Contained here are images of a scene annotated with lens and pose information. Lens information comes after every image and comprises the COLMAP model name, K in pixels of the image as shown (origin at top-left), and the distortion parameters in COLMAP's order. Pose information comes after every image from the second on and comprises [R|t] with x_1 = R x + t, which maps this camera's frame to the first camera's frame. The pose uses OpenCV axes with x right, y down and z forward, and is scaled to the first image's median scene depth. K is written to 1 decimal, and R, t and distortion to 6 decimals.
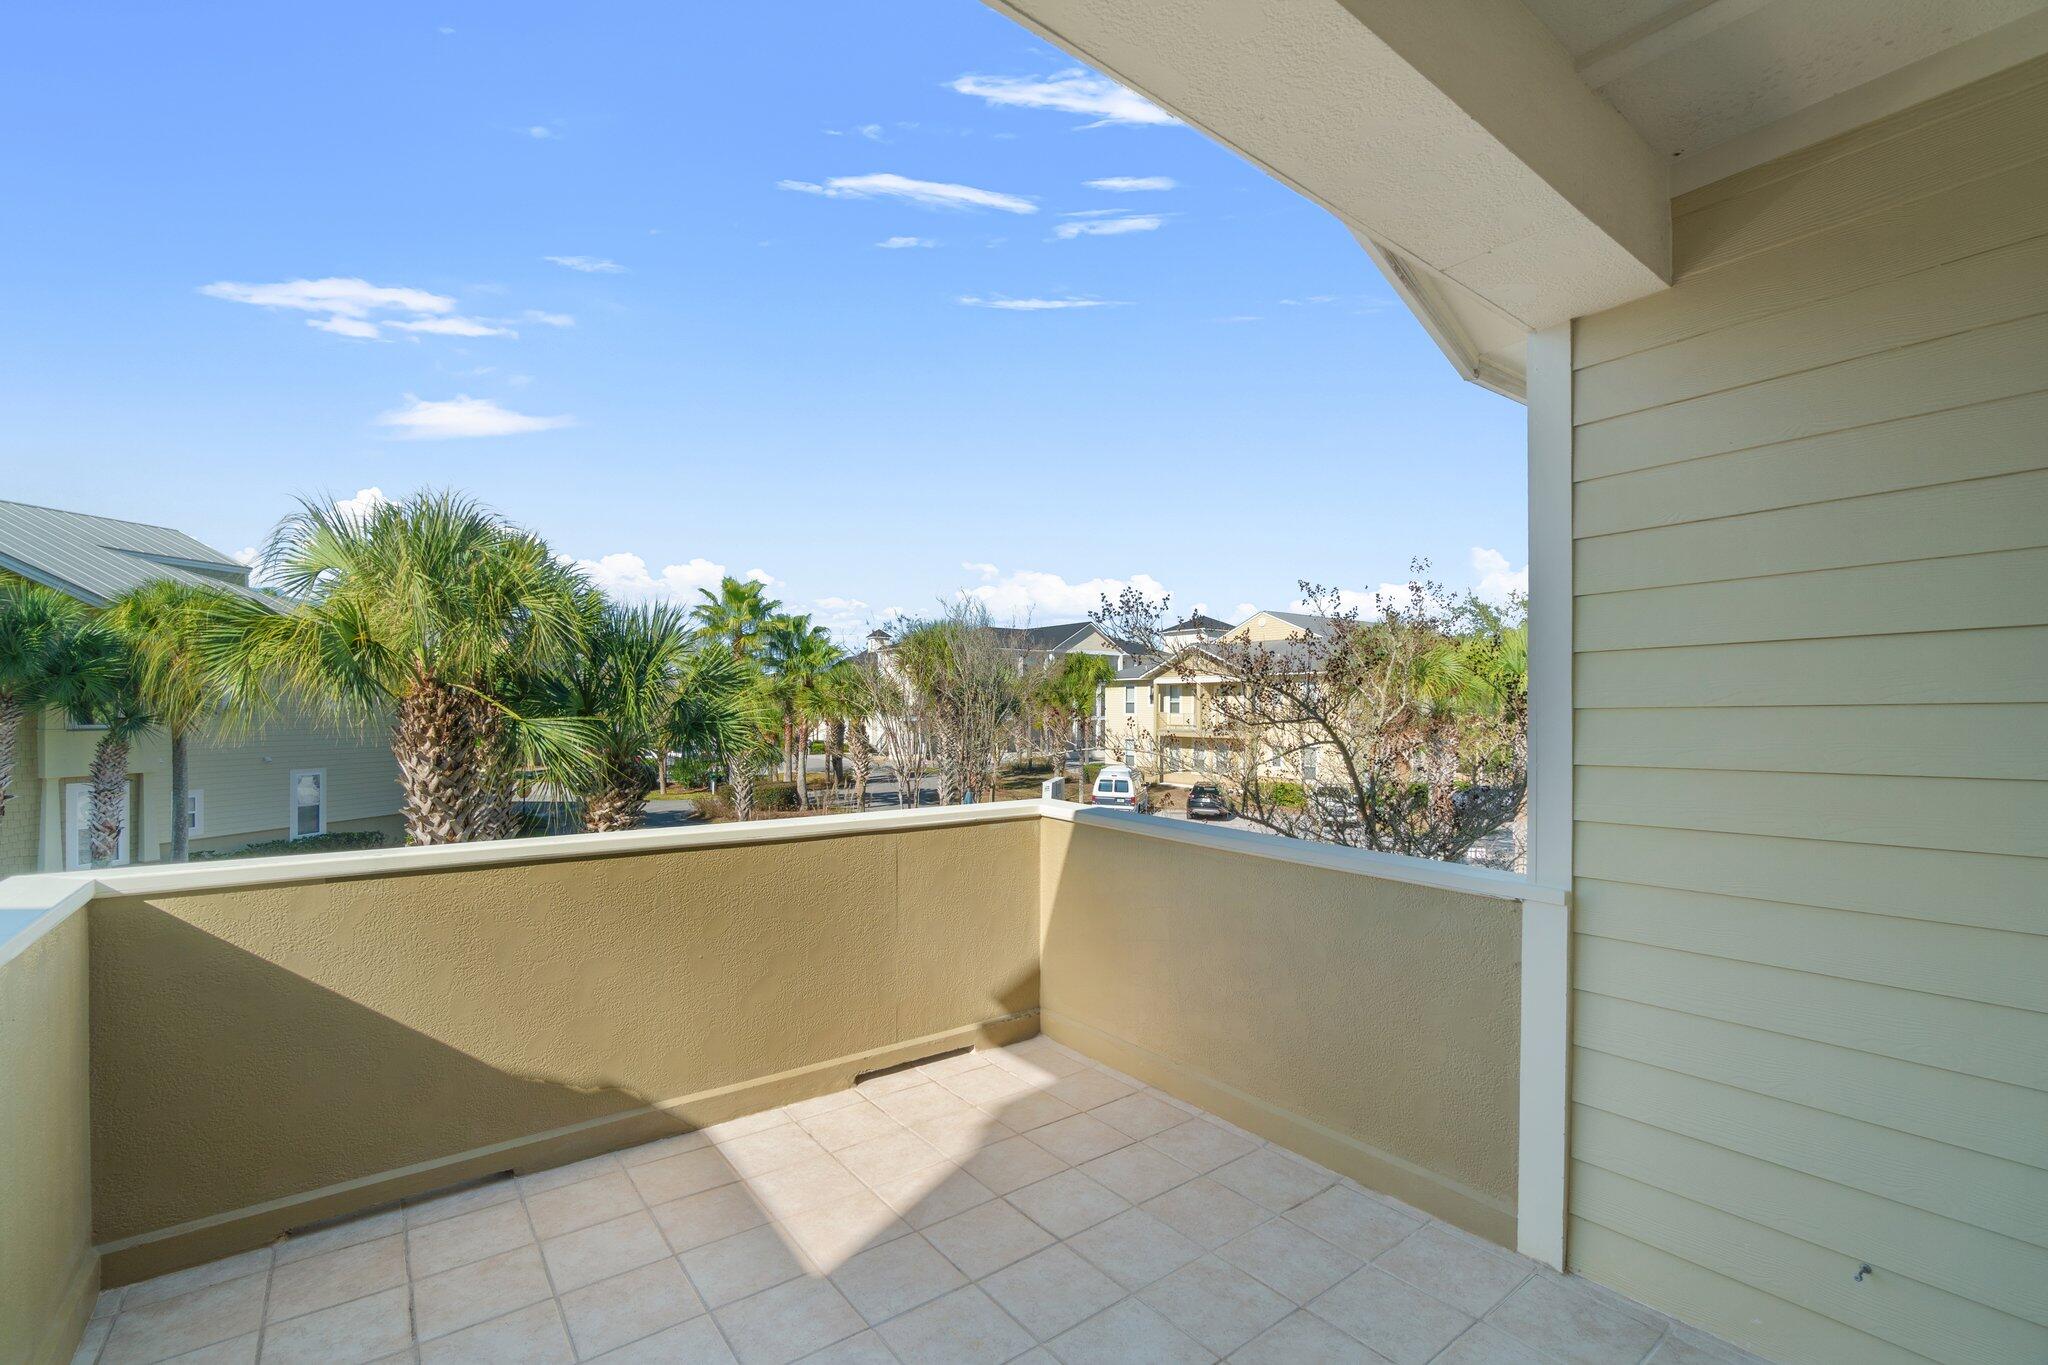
lens RADIAL K [[892.4, 0, 1035.7], [0, 892.4, 695.4], [0, 0, 1]] dist [-0.006921, 0.001830]
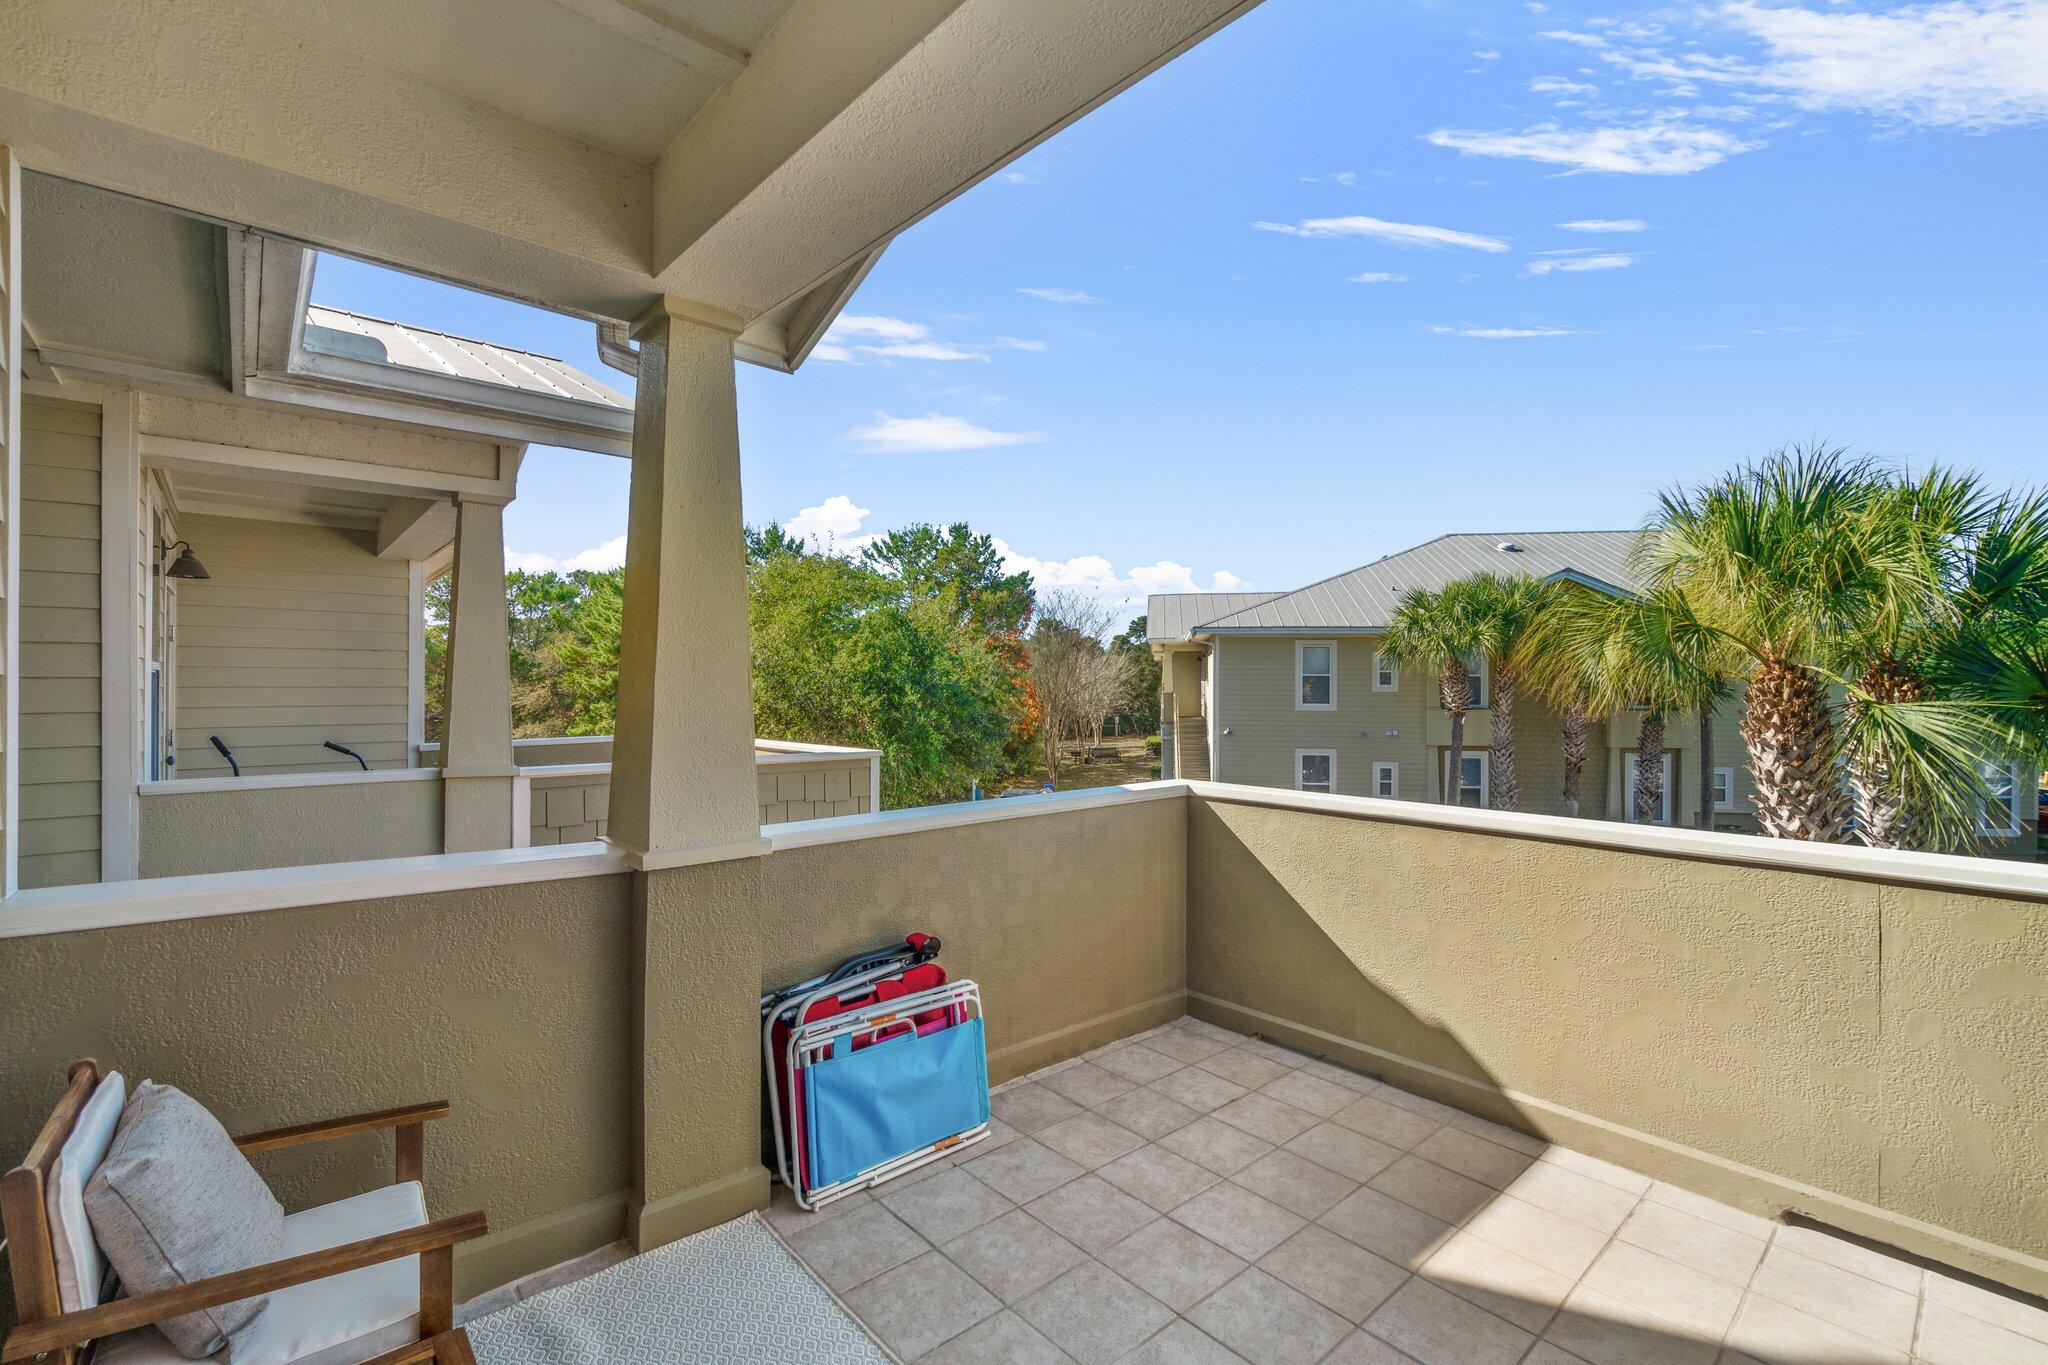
lens RADIAL K [[892.4, 0, 1020.9], [0, 892.4, 688.8], [0, 0, 1]] dist [-0.006921, 0.001830]
pose [[0.071944, -0.000408, -0.997409, 0.190845], [0.010368, 0.999946, 0.000338, 0.002191], [0.997355, -0.010366, 0.071944, 0.143332]]
